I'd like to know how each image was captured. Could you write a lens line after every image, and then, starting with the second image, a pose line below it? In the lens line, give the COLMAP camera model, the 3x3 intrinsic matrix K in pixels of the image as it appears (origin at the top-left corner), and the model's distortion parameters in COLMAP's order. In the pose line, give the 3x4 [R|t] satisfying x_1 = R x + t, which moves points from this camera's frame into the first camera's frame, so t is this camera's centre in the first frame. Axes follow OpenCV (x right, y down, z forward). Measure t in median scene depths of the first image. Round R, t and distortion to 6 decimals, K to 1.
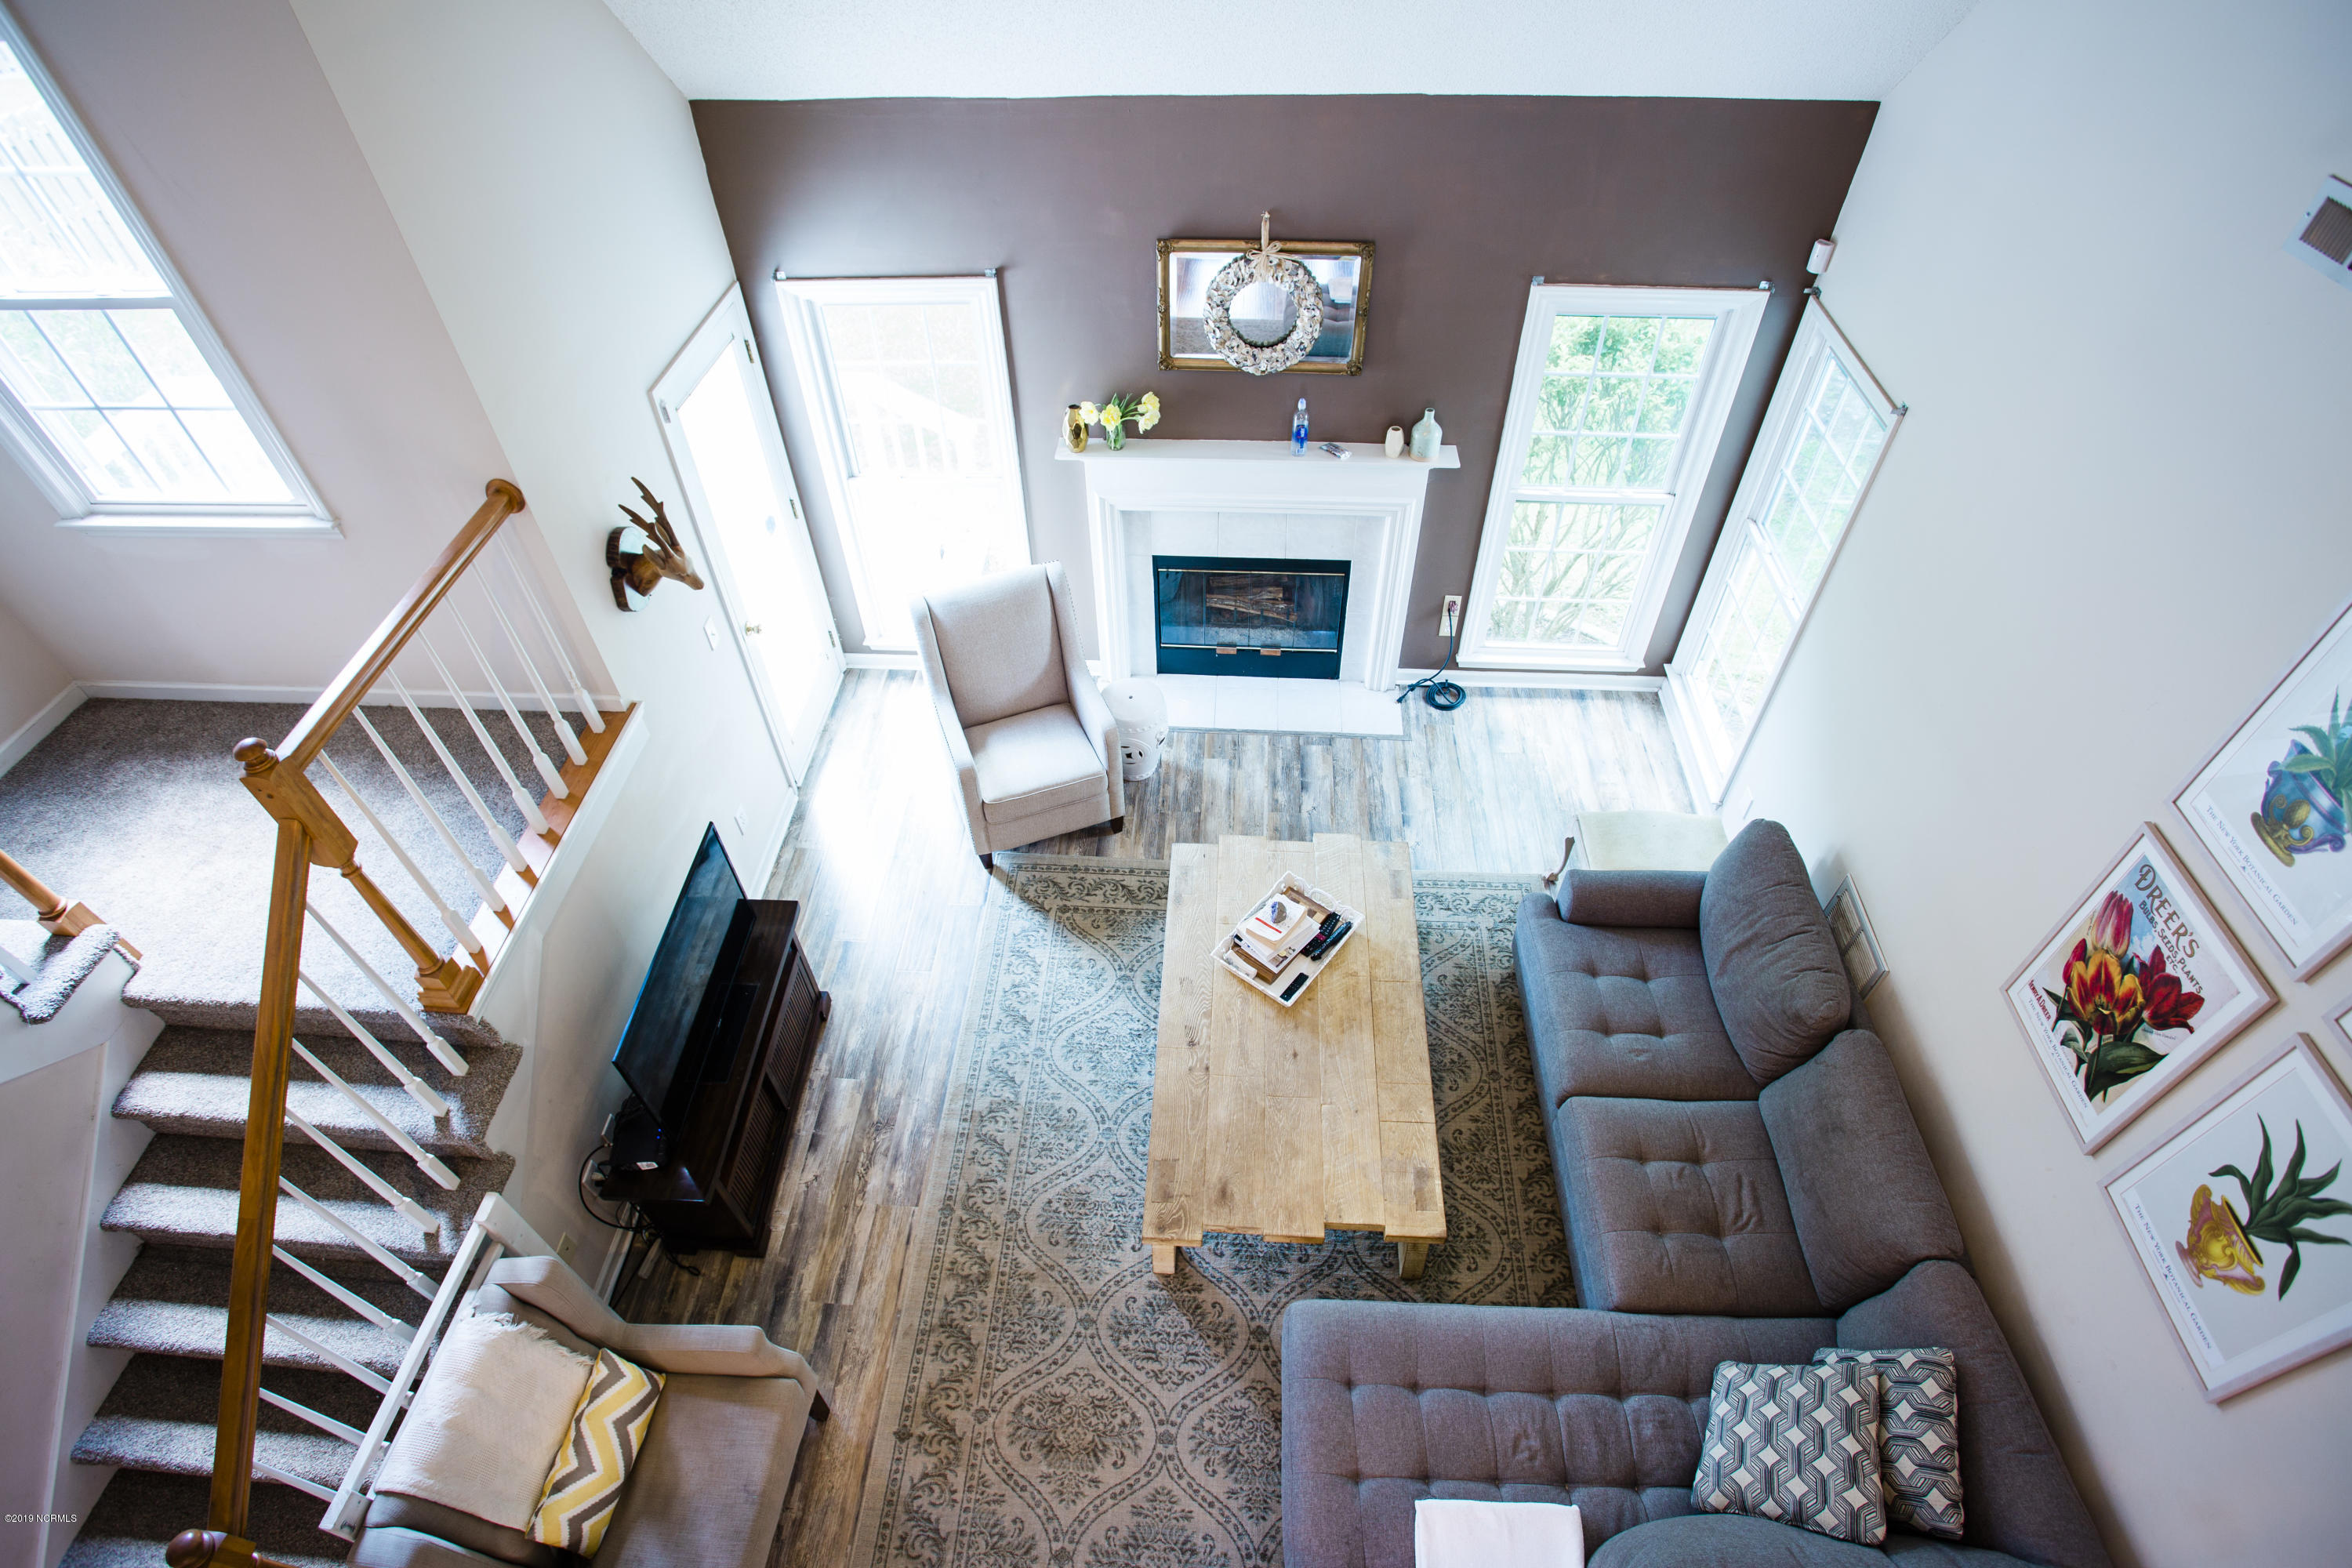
lens RADIAL K [[1157.7, 0, 1146.5], [0, 1157.7, 784.5], [0, 0, 1]] dist [-0.070105, 0.027875]
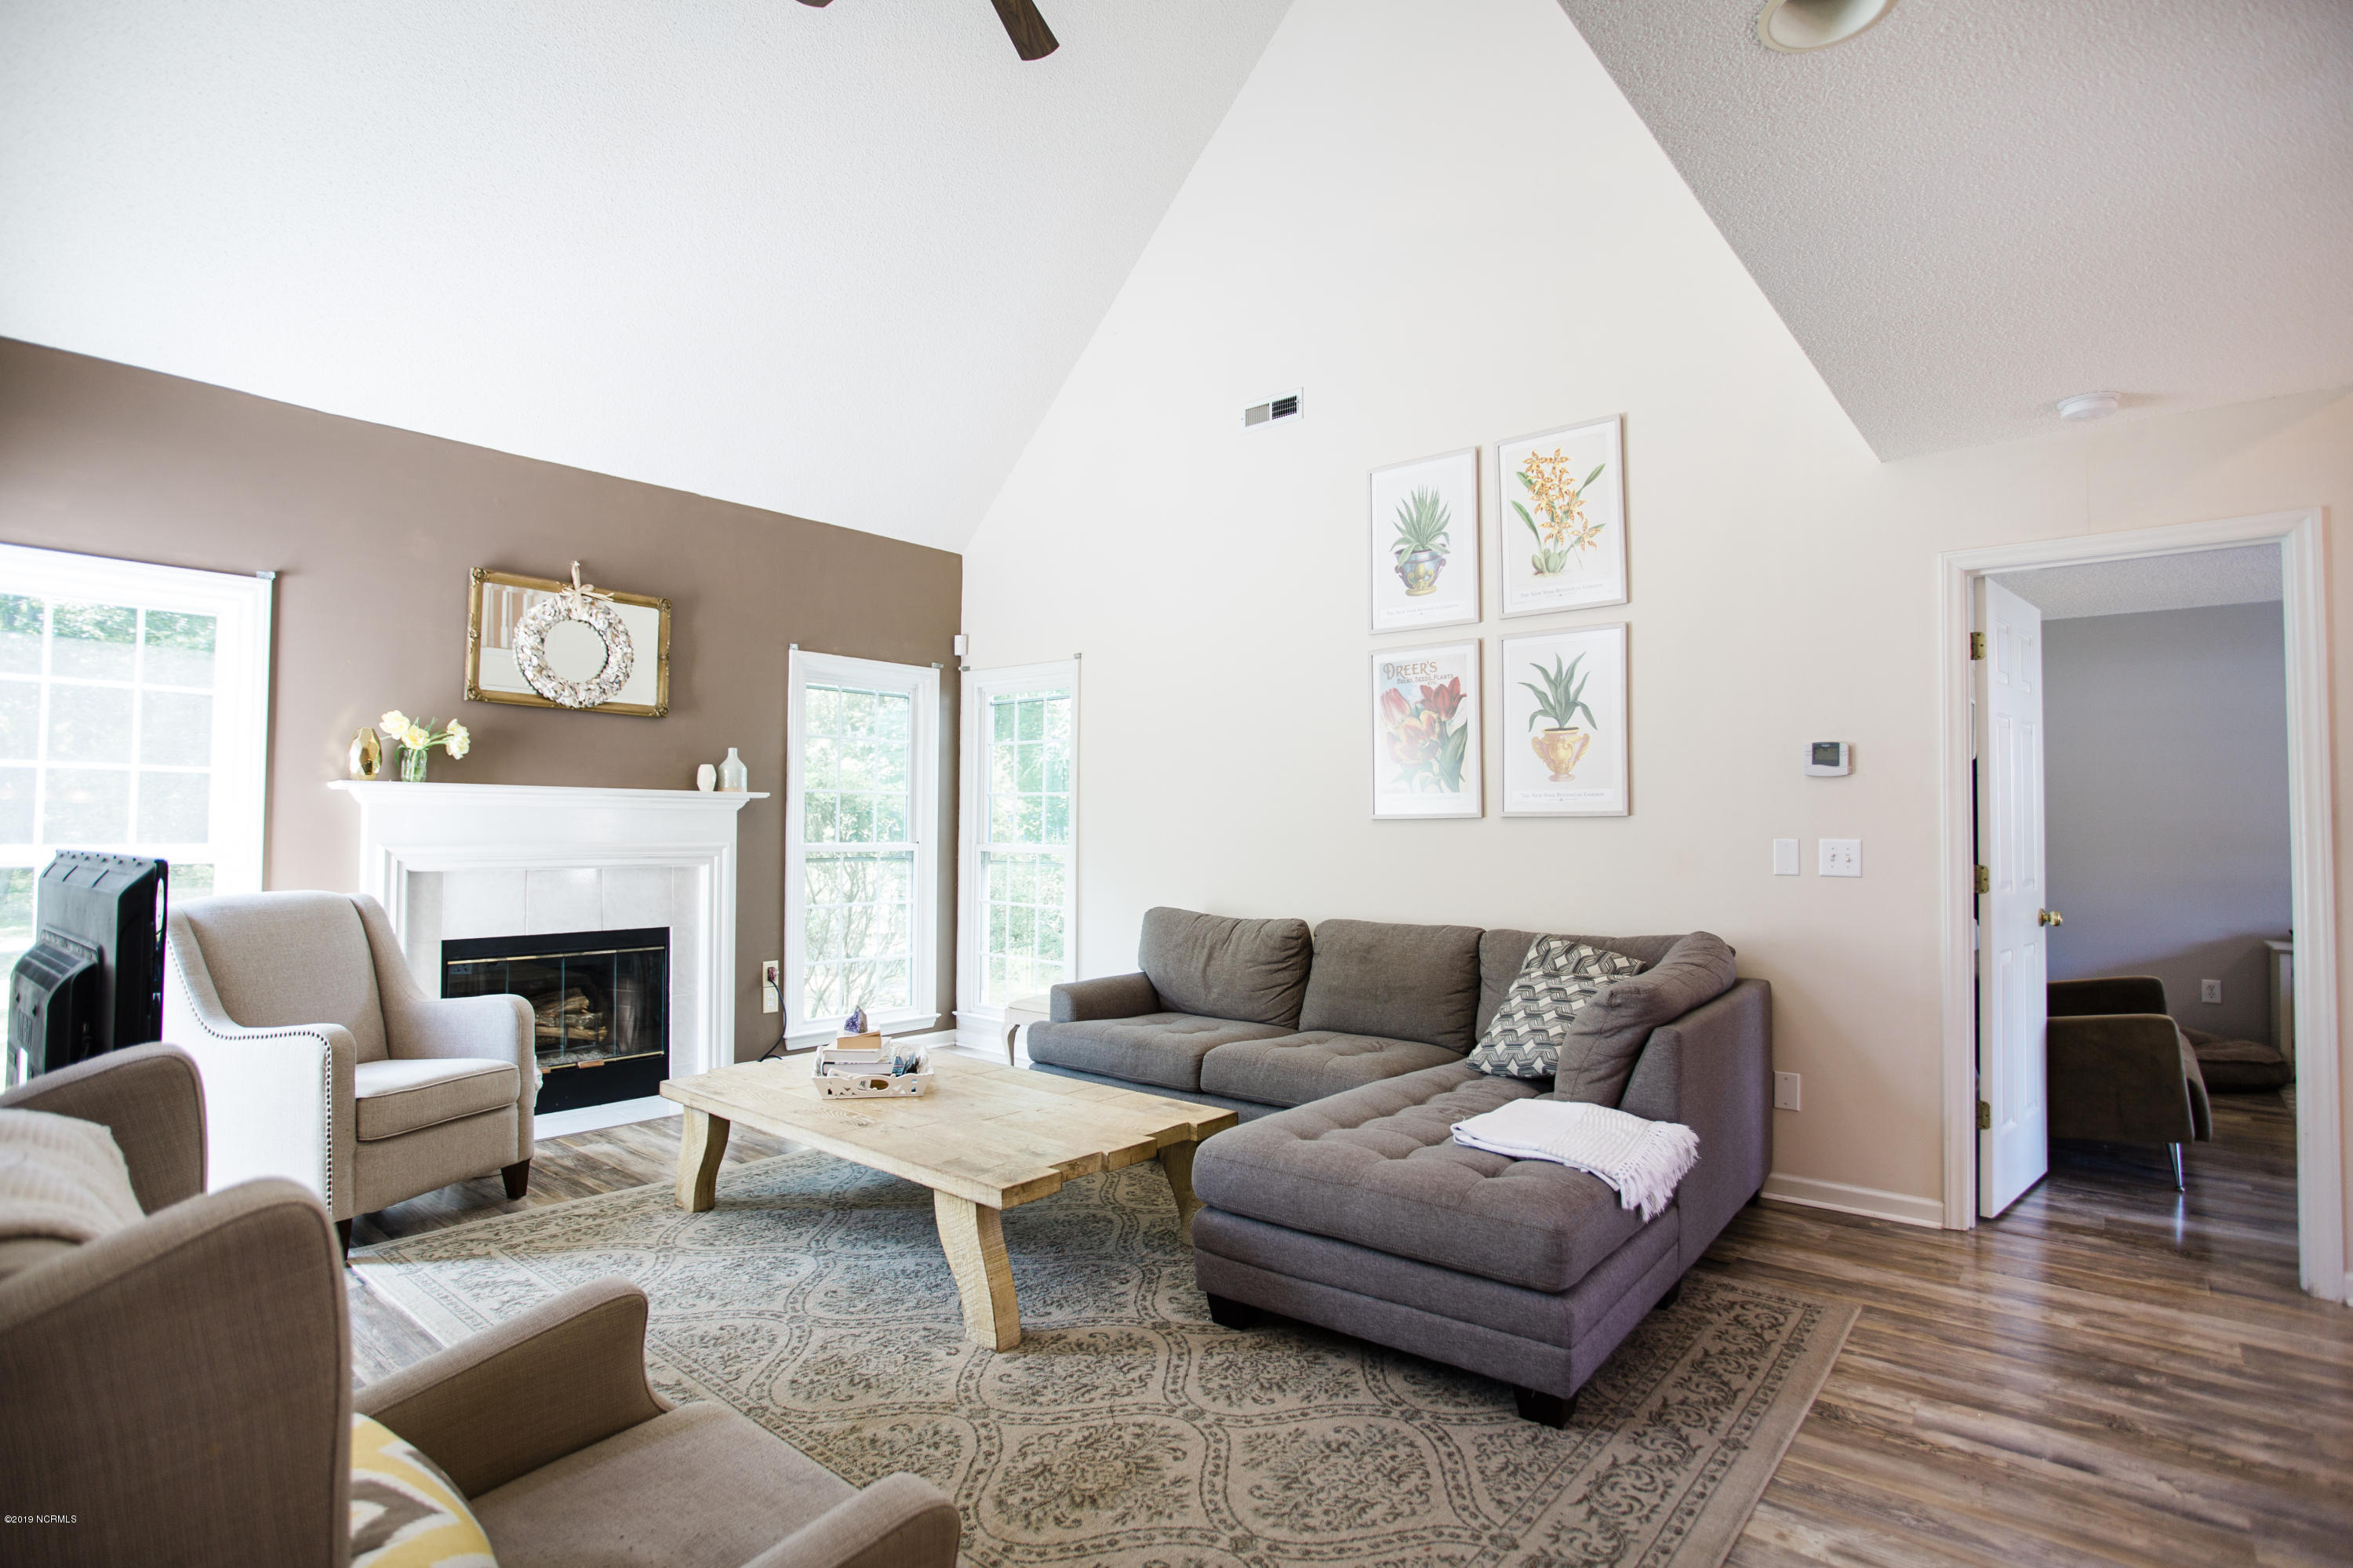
lens RADIAL K [[1169.6, 0, 1178.2], [0, 1169.6, 792.1], [0, 0, 1]] dist [-0.060609, 0.023366]
pose [[0.581587, 0.063379, 0.811012, -0.475298], [0.572223, 0.676739, -0.463234, 0.544686], [-0.578203, 0.733490, 0.357316, 0.426276]]
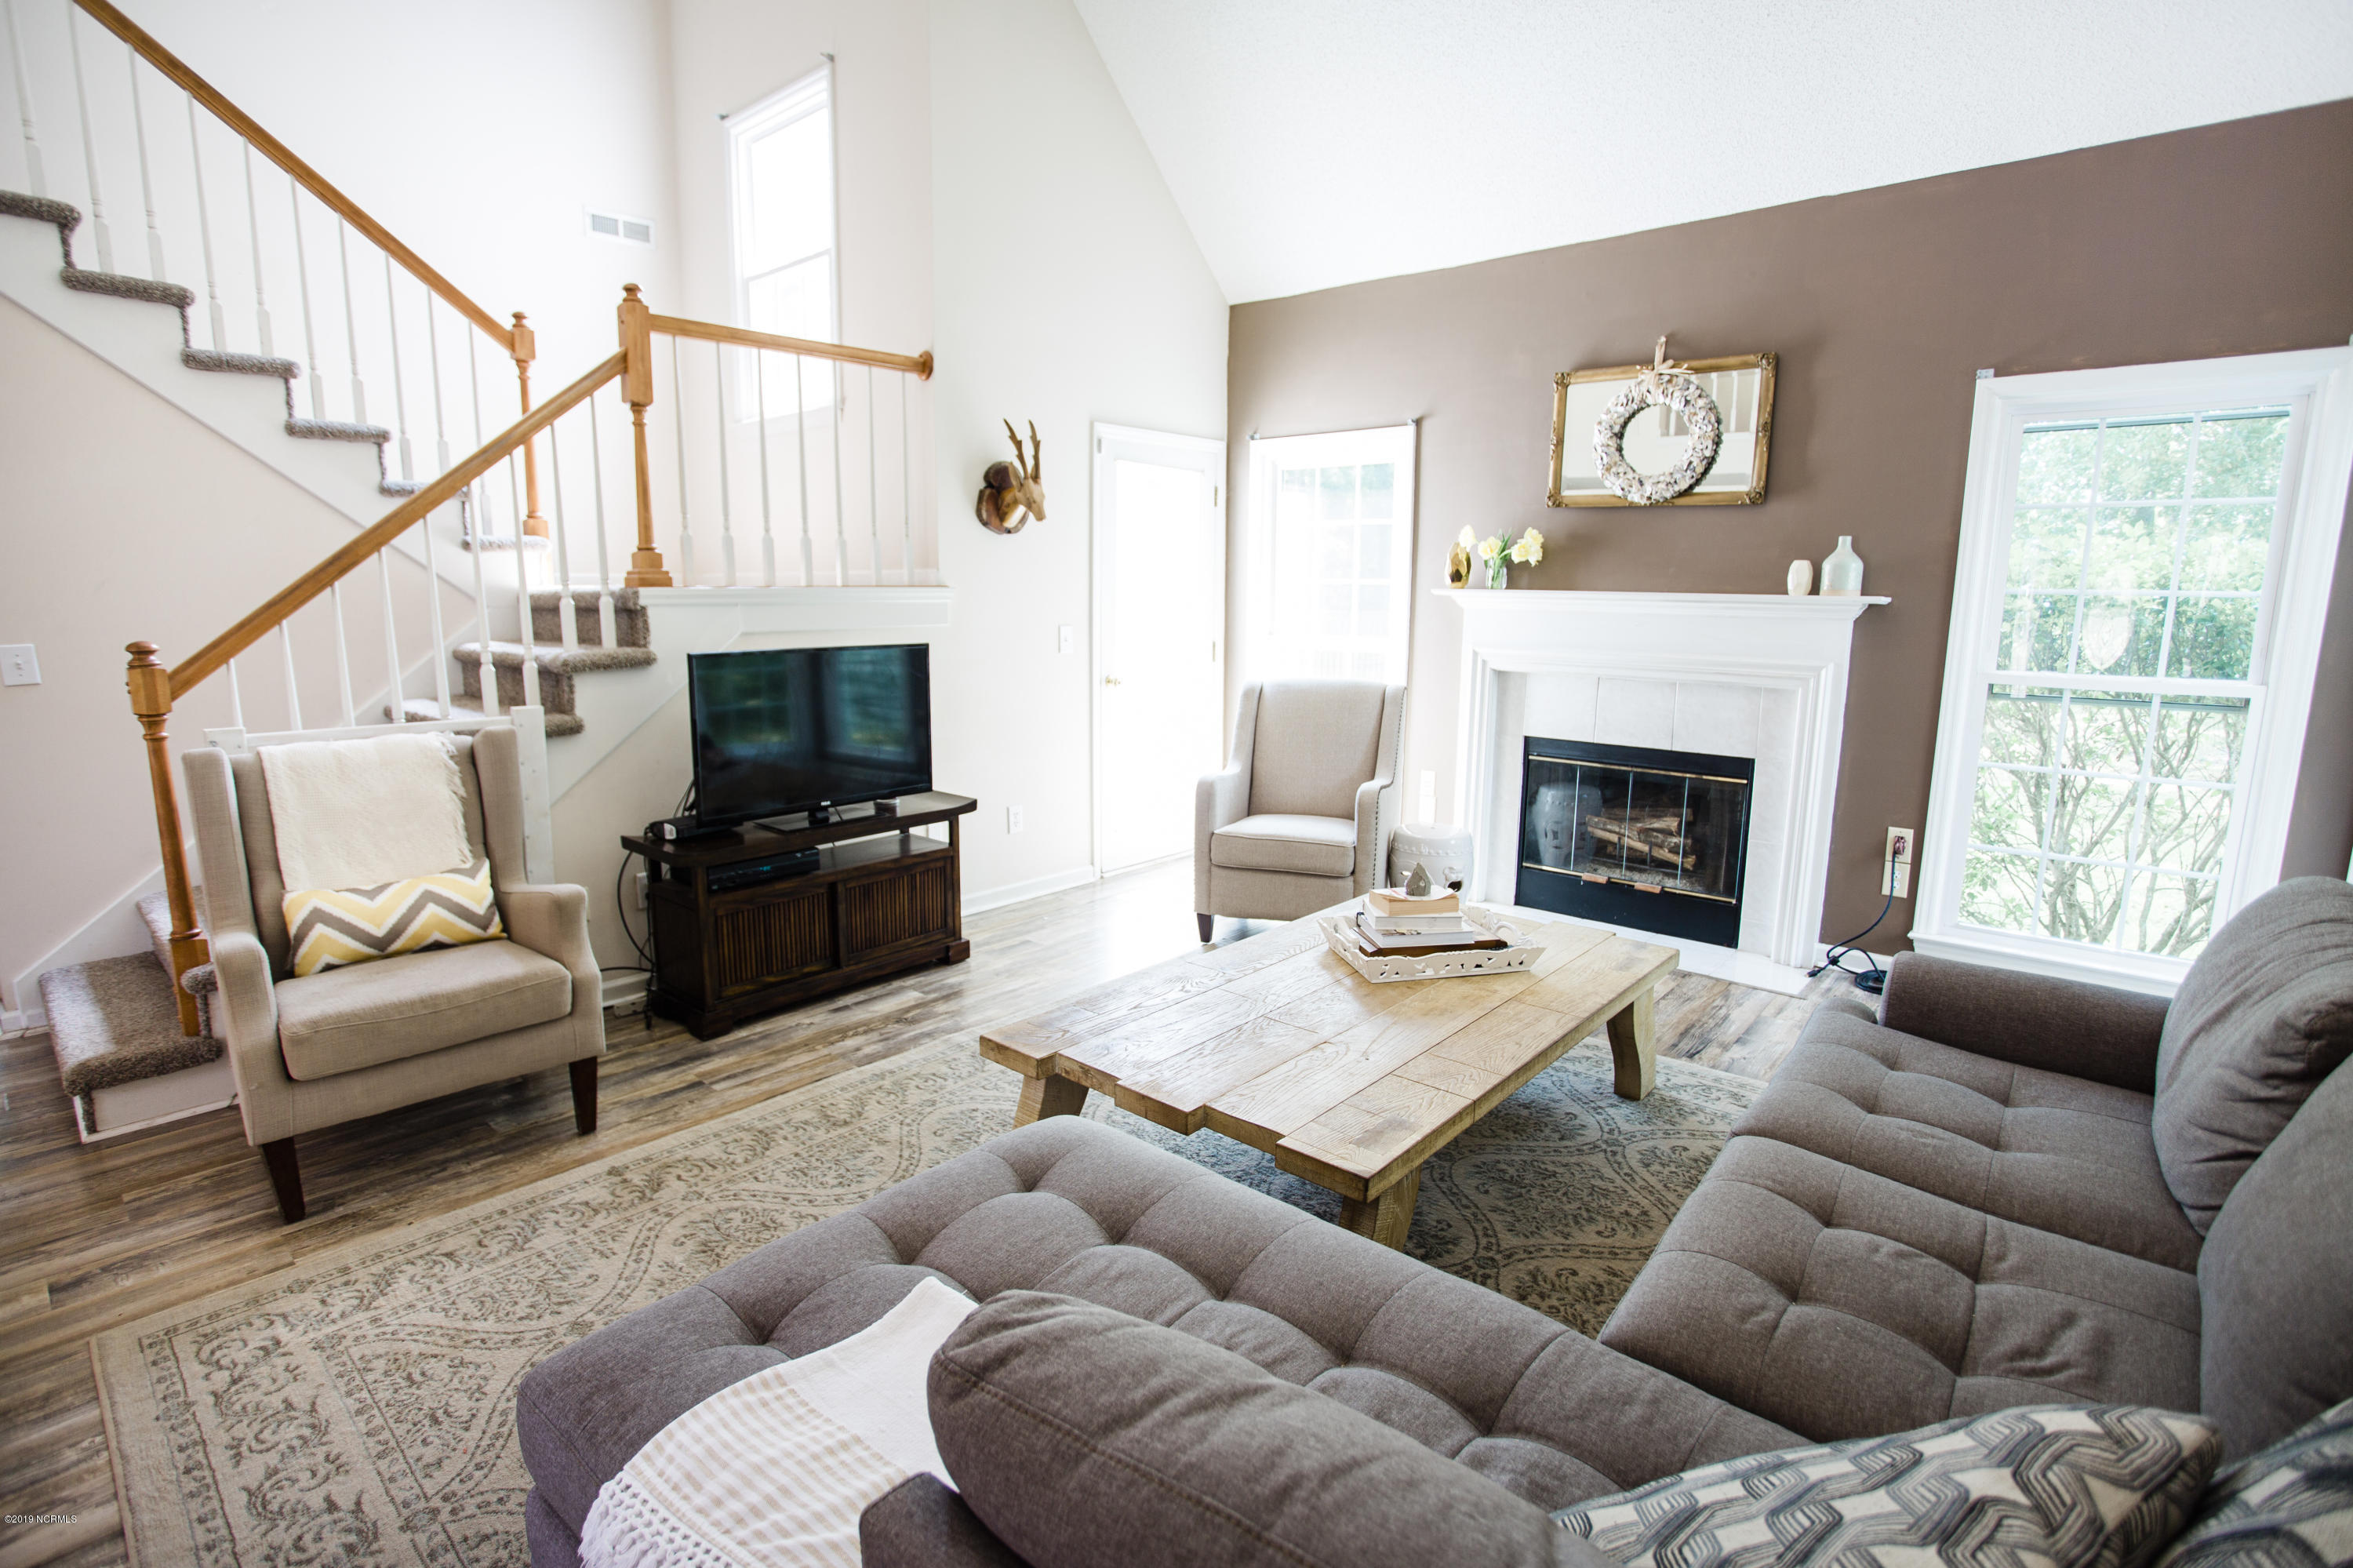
lens RADIAL K [[1128.3, 0, 1156.2], [0, 1128.3, 776.4], [0, 0, 1]] dist [-0.073494, 0.031217]
pose [[0.789429, 0.142854, -0.596988, 0.404740], [-0.469010, 0.767806, -0.436467, 0.453084], [0.396020, 0.624553, 0.673128, 0.418549]]
